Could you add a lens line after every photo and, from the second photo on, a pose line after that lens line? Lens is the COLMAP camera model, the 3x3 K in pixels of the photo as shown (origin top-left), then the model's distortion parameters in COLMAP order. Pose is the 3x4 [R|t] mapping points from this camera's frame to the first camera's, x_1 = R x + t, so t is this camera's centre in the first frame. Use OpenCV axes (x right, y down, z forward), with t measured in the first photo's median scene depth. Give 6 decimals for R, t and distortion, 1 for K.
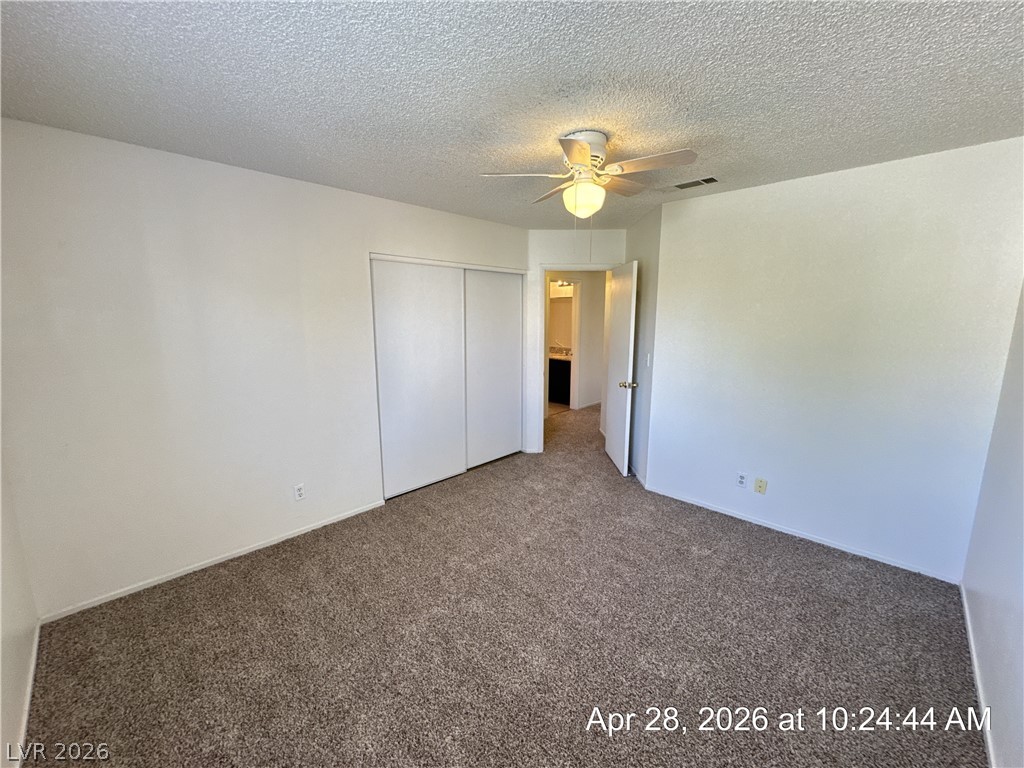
lens RADIAL K [[409.1, 0, 512.0], [0, 409.1, 384.0], [0, 0, 1]] dist [-0.001211, 0.000278]
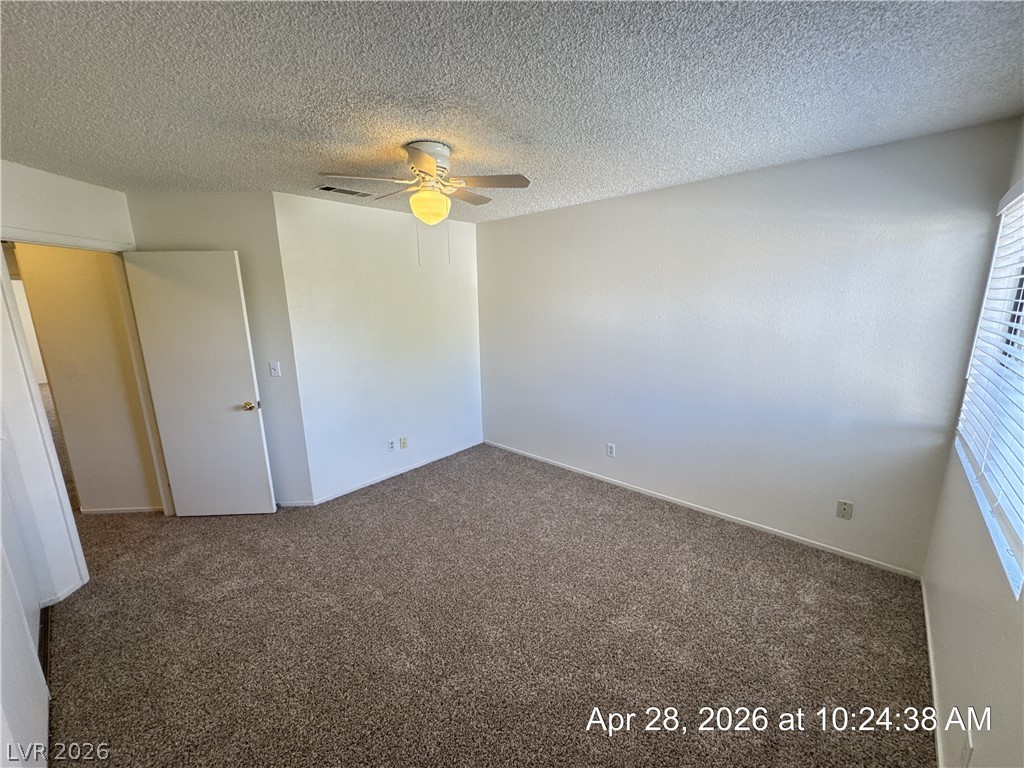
lens RADIAL K [[409.1, 0, 512.0], [0, 409.1, 384.0], [0, 0, 1]] dist [-0.001211, 0.000278]
pose [[-0.031379, -0.197765, 0.979747, -0.642948], [0.196227, 0.959935, 0.200051, -0.121572], [-0.980056, 0.198530, 0.008685, 0.610892]]
